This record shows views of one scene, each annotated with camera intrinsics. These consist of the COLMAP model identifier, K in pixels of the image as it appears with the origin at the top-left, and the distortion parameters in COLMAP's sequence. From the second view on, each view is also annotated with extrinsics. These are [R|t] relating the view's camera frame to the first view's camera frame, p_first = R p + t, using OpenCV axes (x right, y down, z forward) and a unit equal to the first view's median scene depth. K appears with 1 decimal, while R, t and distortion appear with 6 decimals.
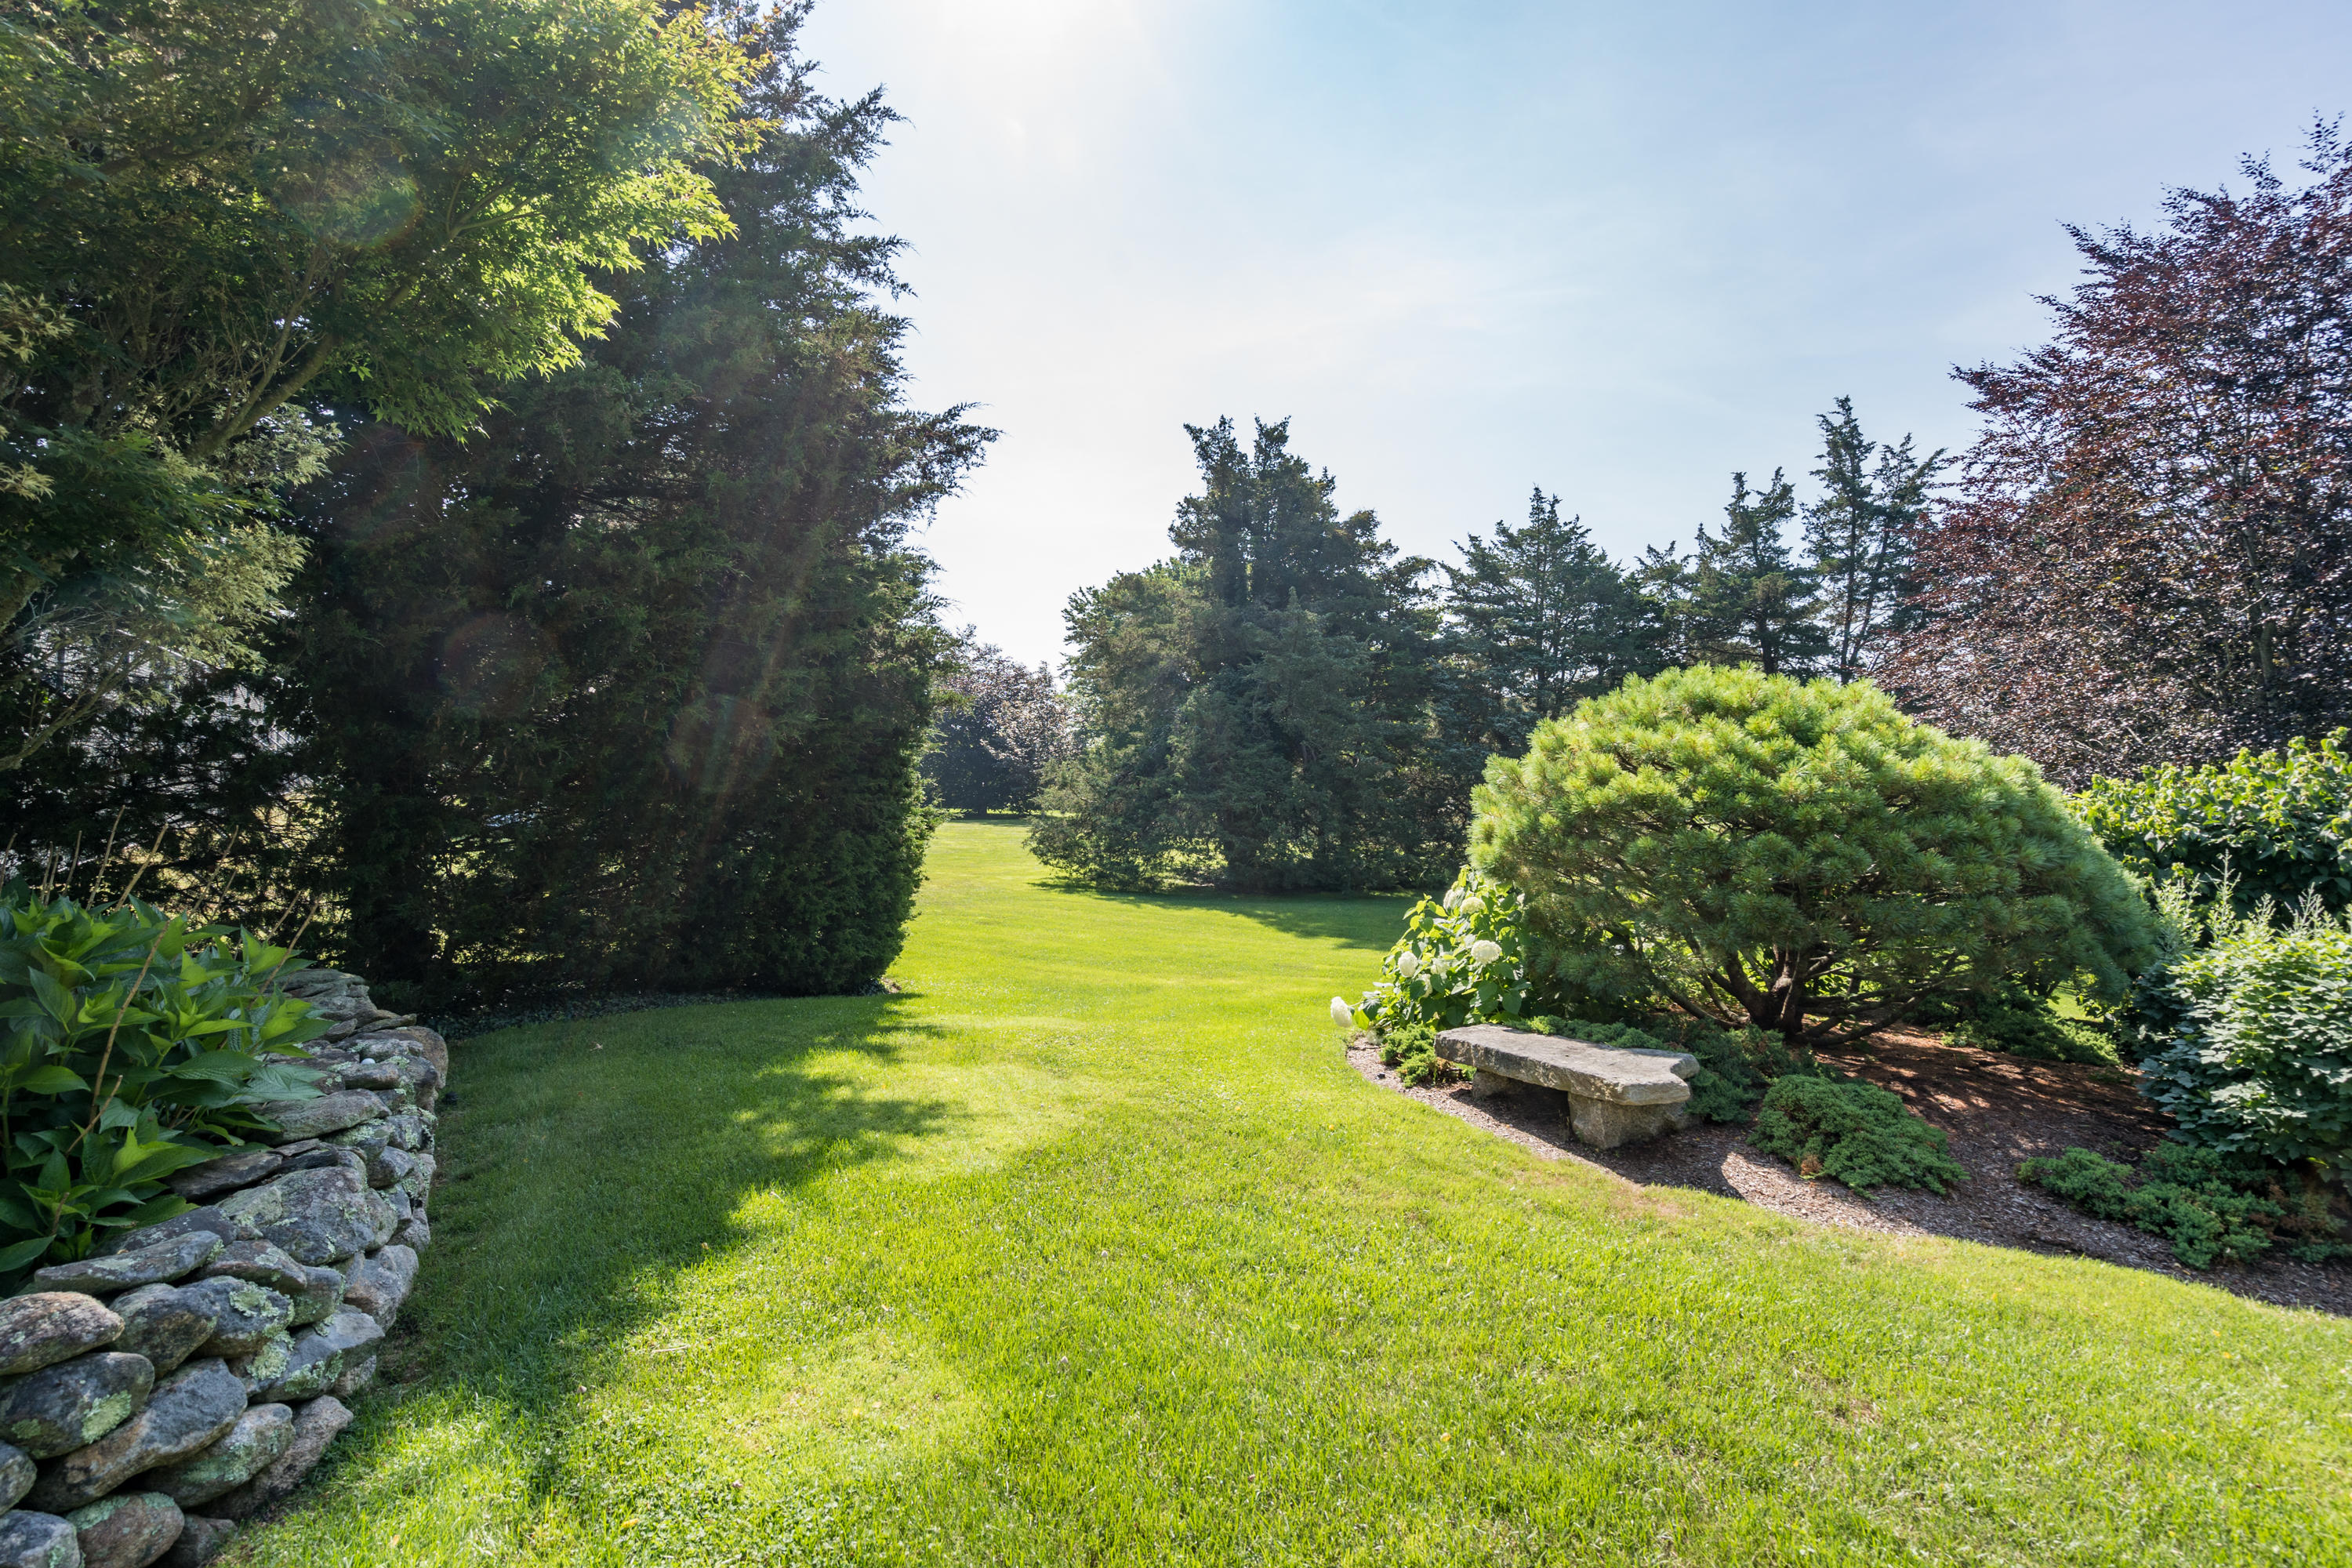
lens RADIAL K [[1083.2, 0, 1171.6], [0, 1083.2, 770.1], [0, 0, 1]] dist [-0.001602, 0.000007]
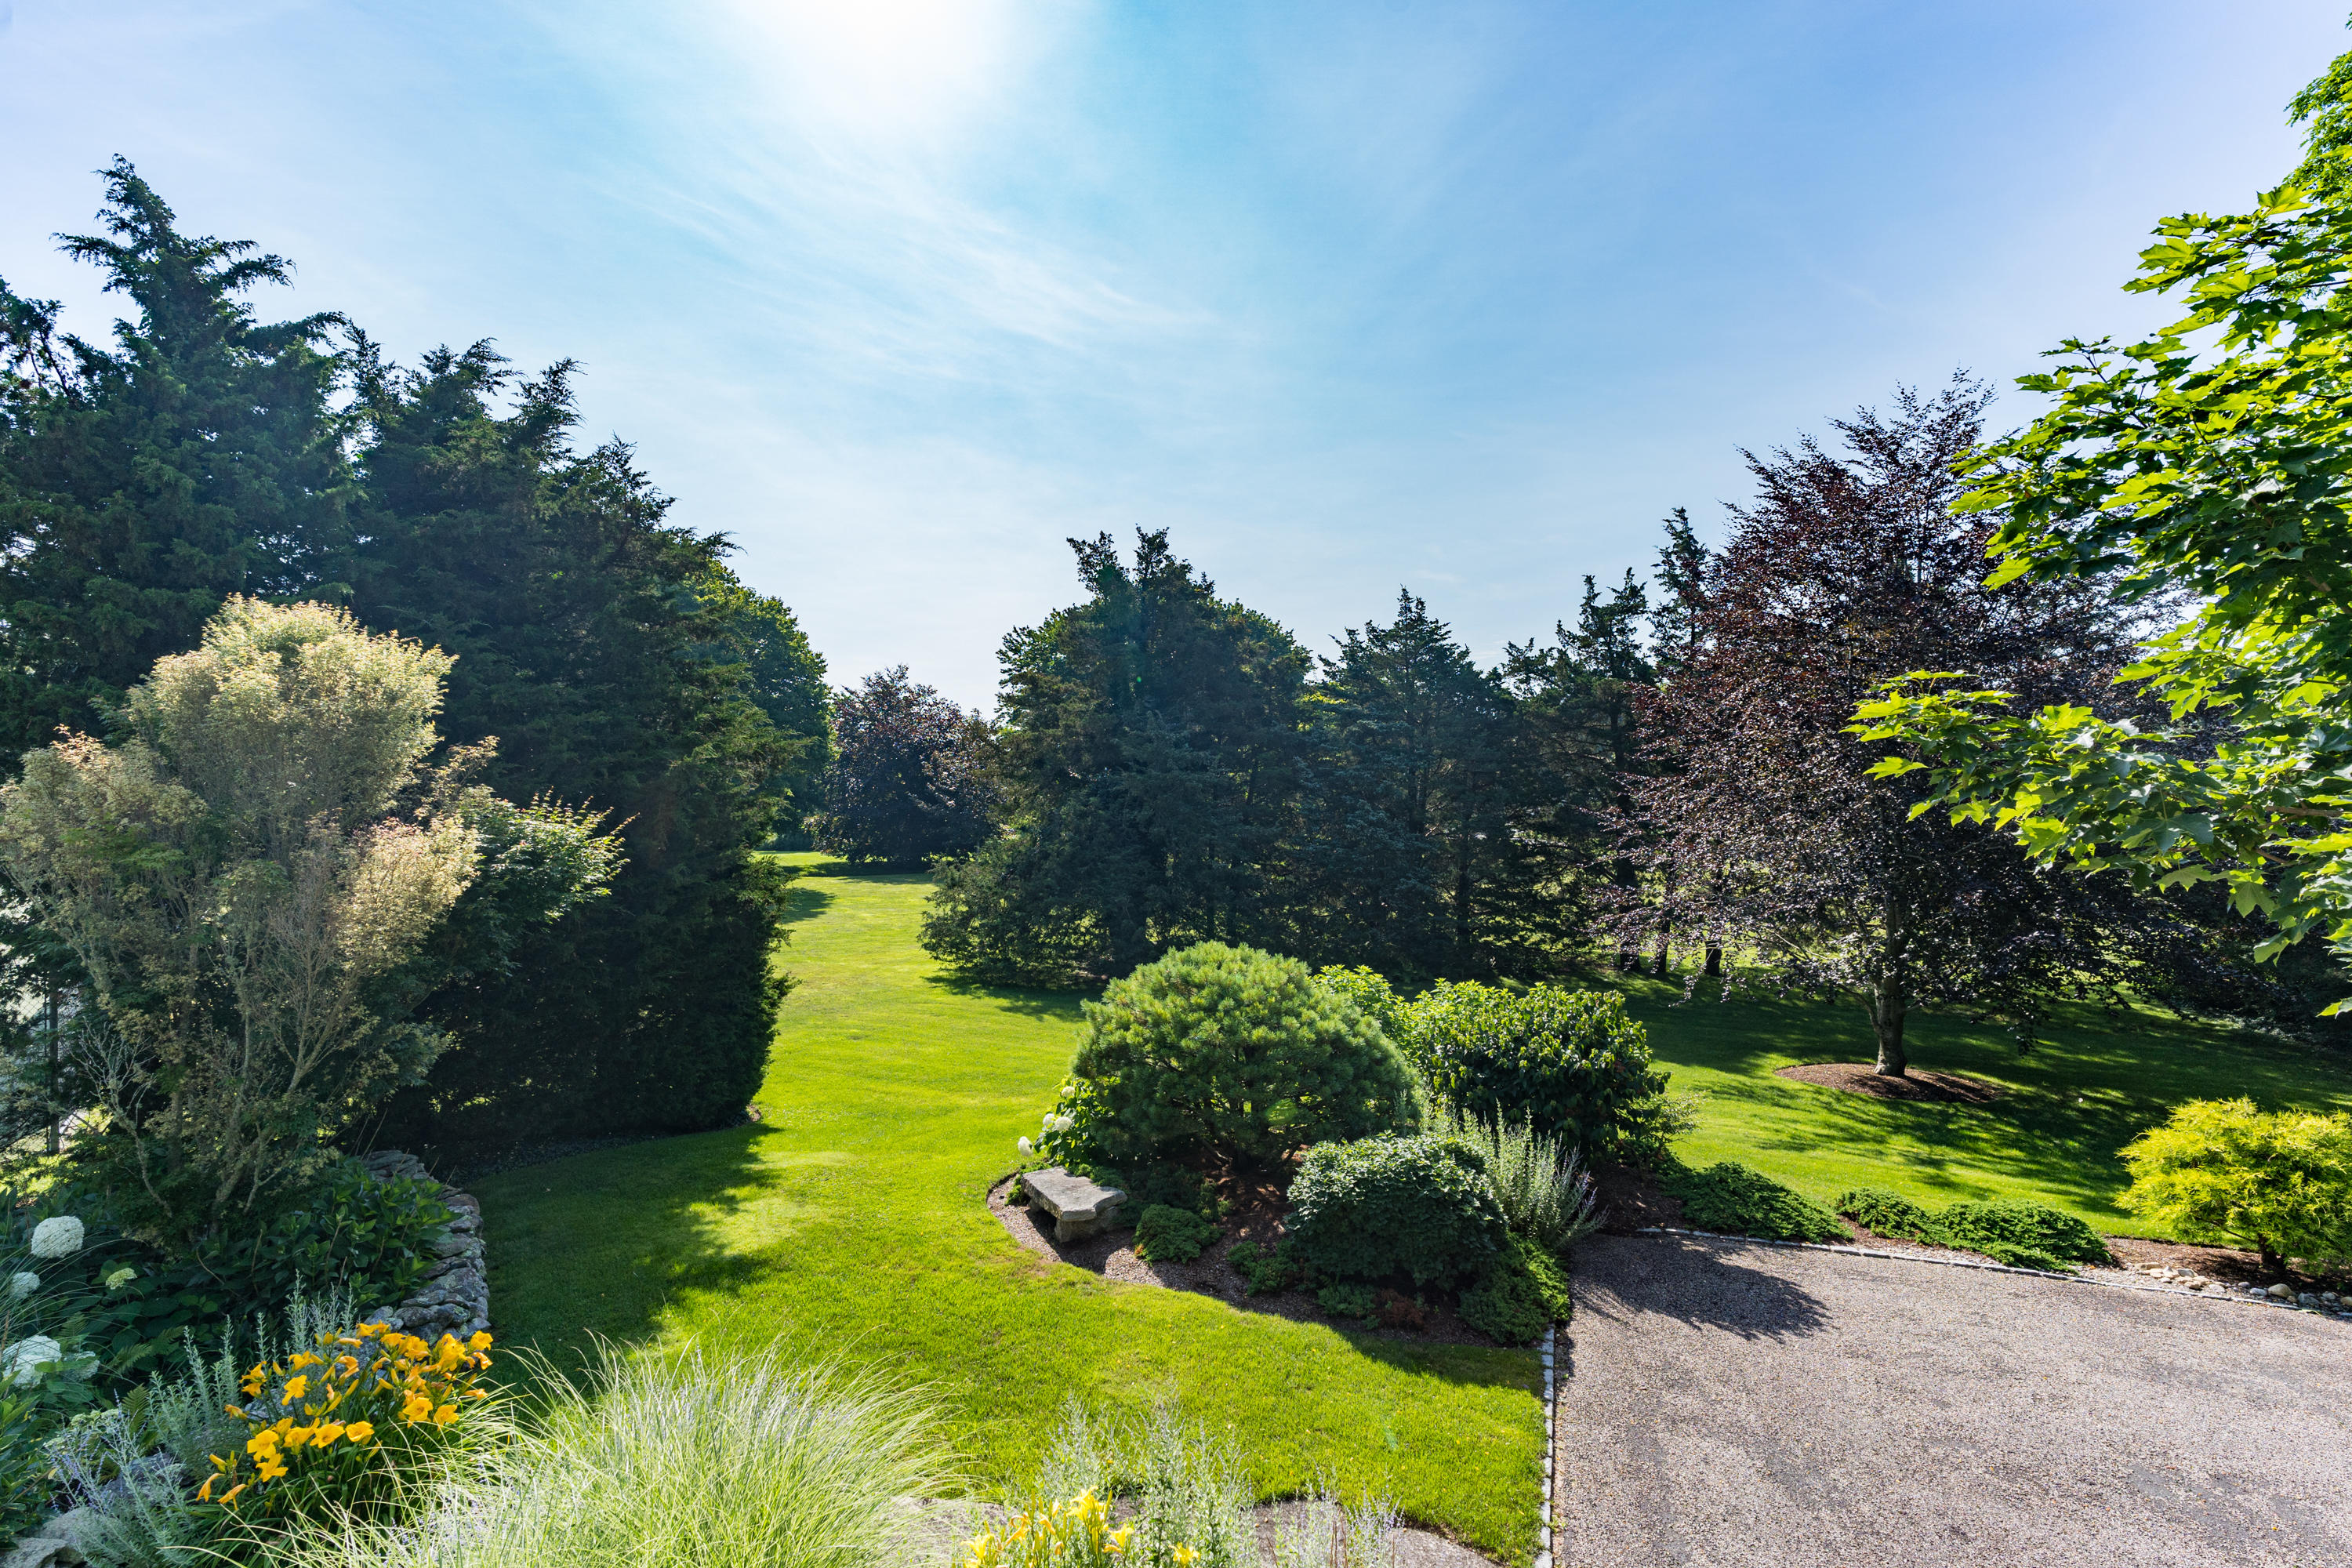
lens RADIAL K [[1226.4, 0, 1178.1], [0, 1226.4, 786.7], [0, 0, 1]] dist [-0.036774, 0.013332]
pose [[0.999837, -0.012787, 0.012750, 0.100438], [0.012630, 0.999844, 0.012325, -0.086385], [-0.012906, -0.012162, 0.999843, -0.206733]]
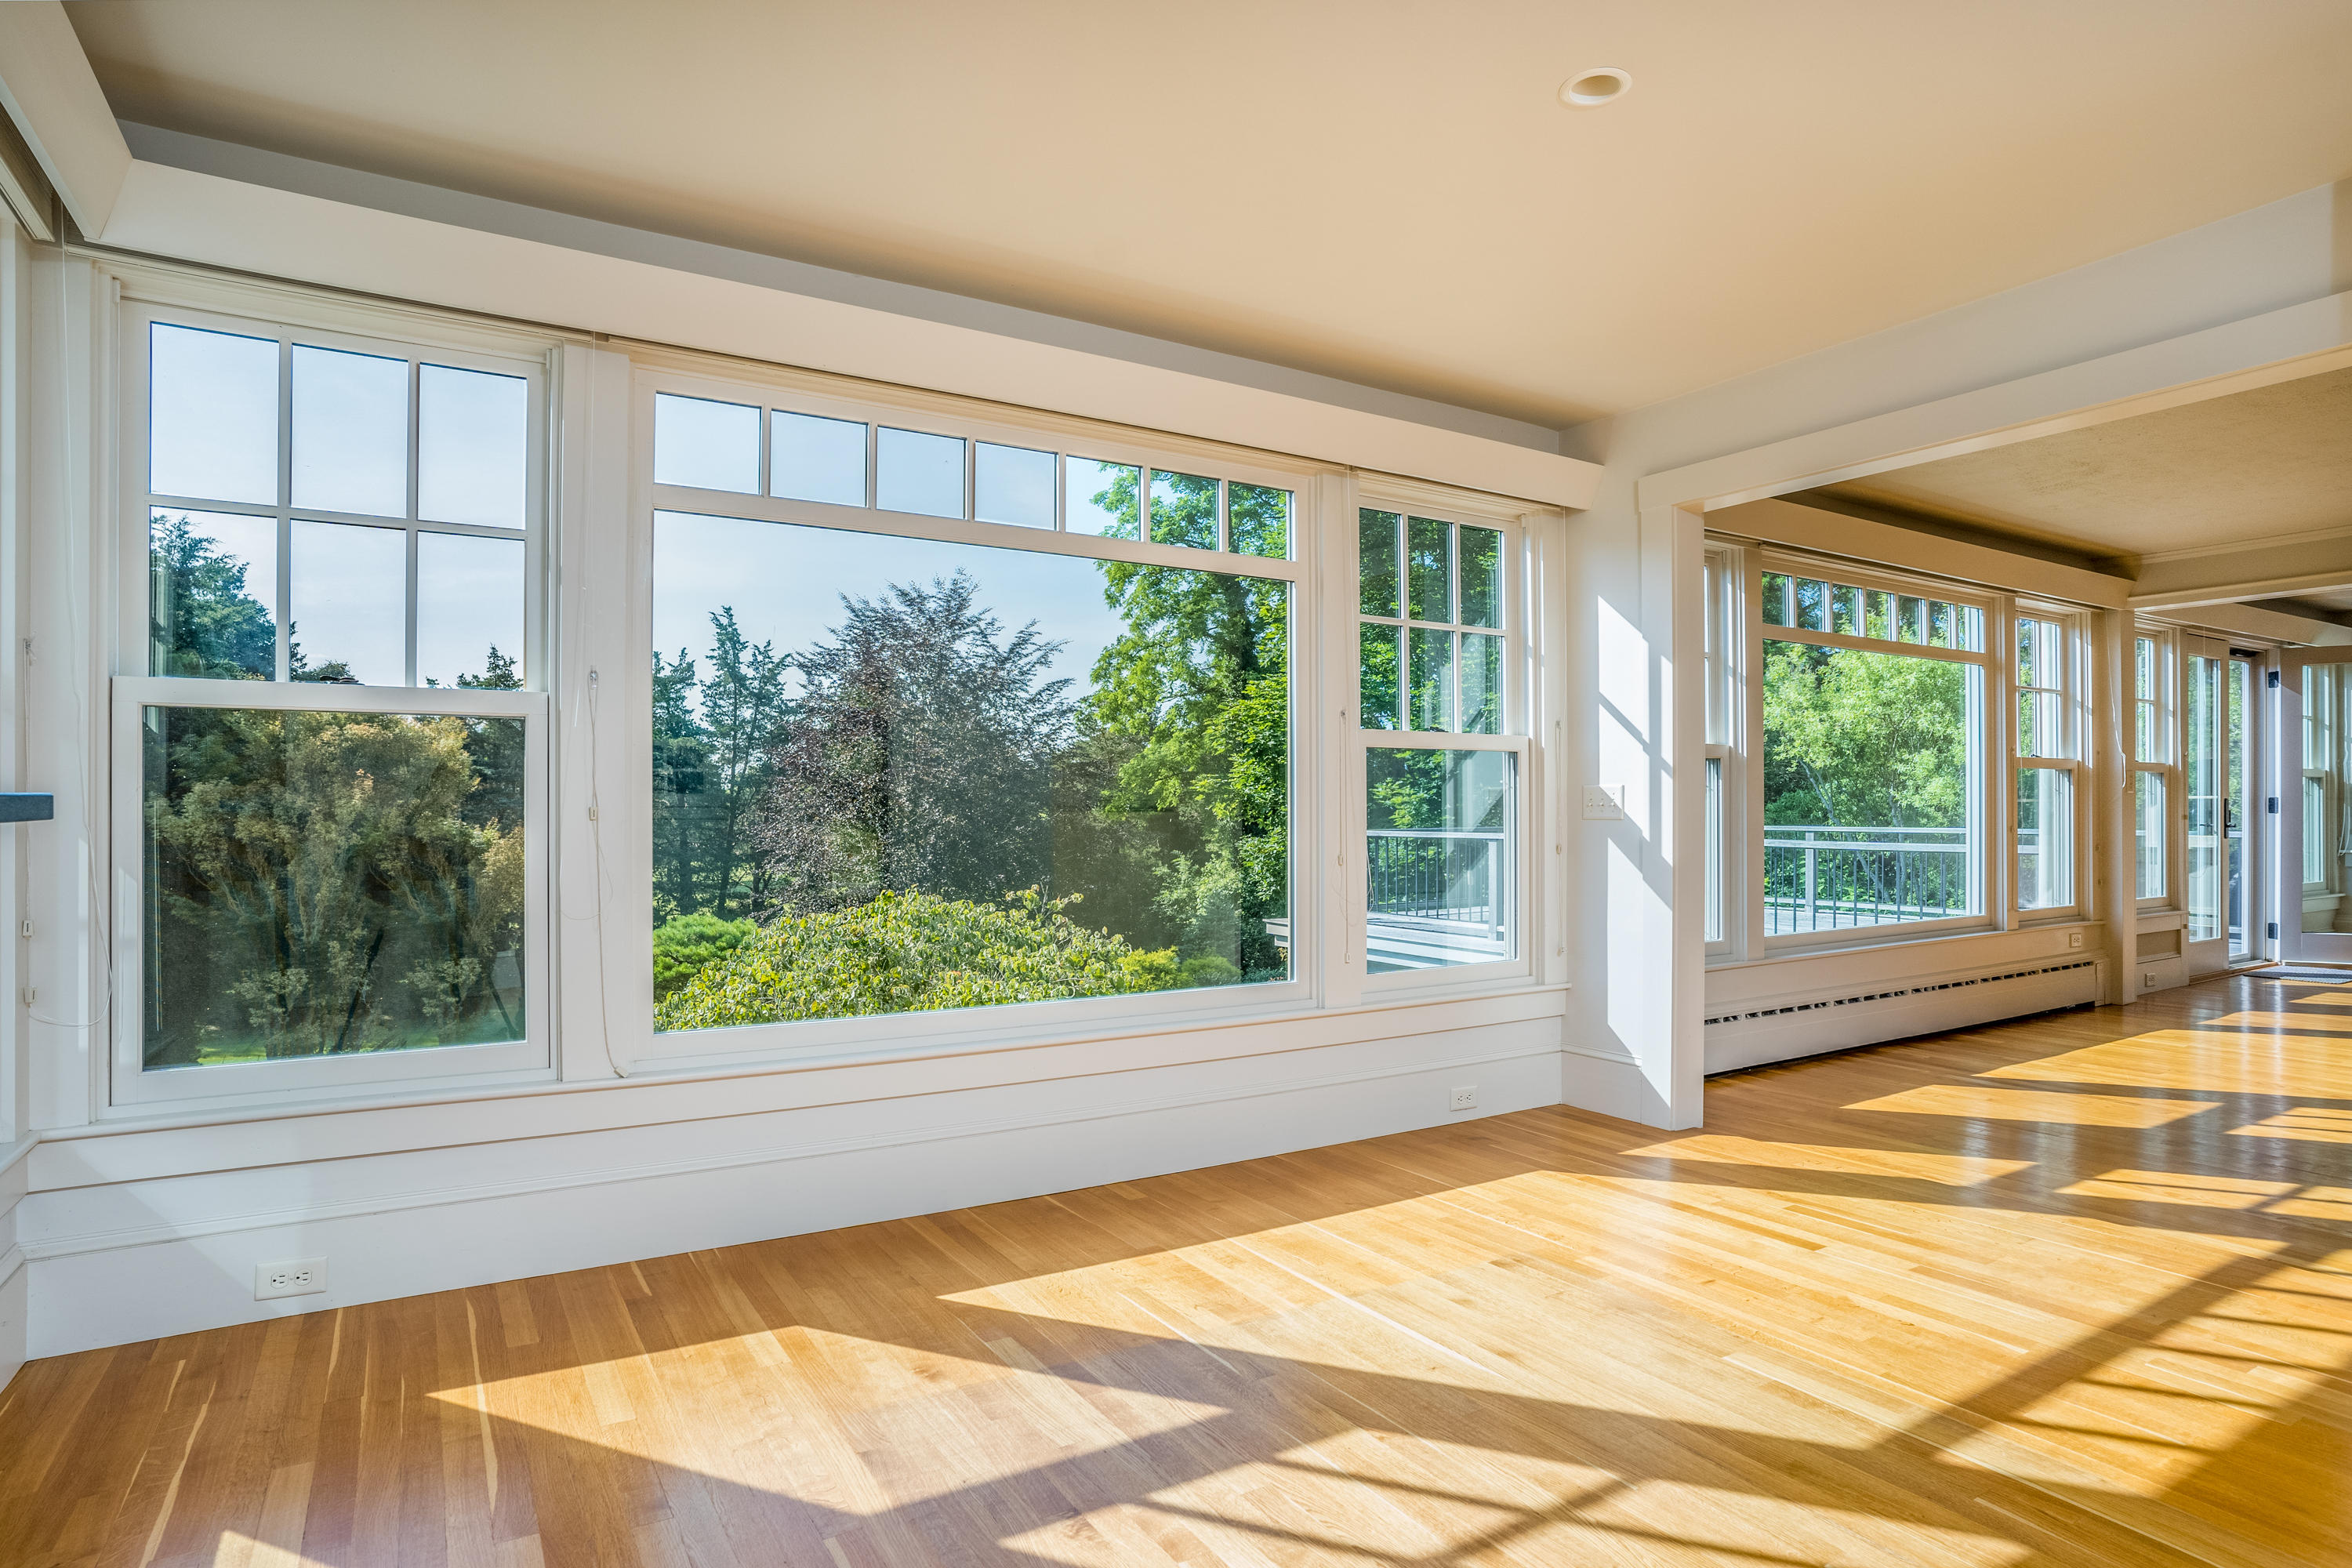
lens RADIAL K [[1226.4, 0, 1196.6], [0, 1226.4, 806.4], [0, 0, 1]] dist [-0.036774, 0.013332]
pose [[0.599698, -0.011672, 0.800142, -0.268441], [0.016062, 0.999868, 0.002547, -0.081474], [-0.800066, 0.011325, 0.599806, -0.410085]]
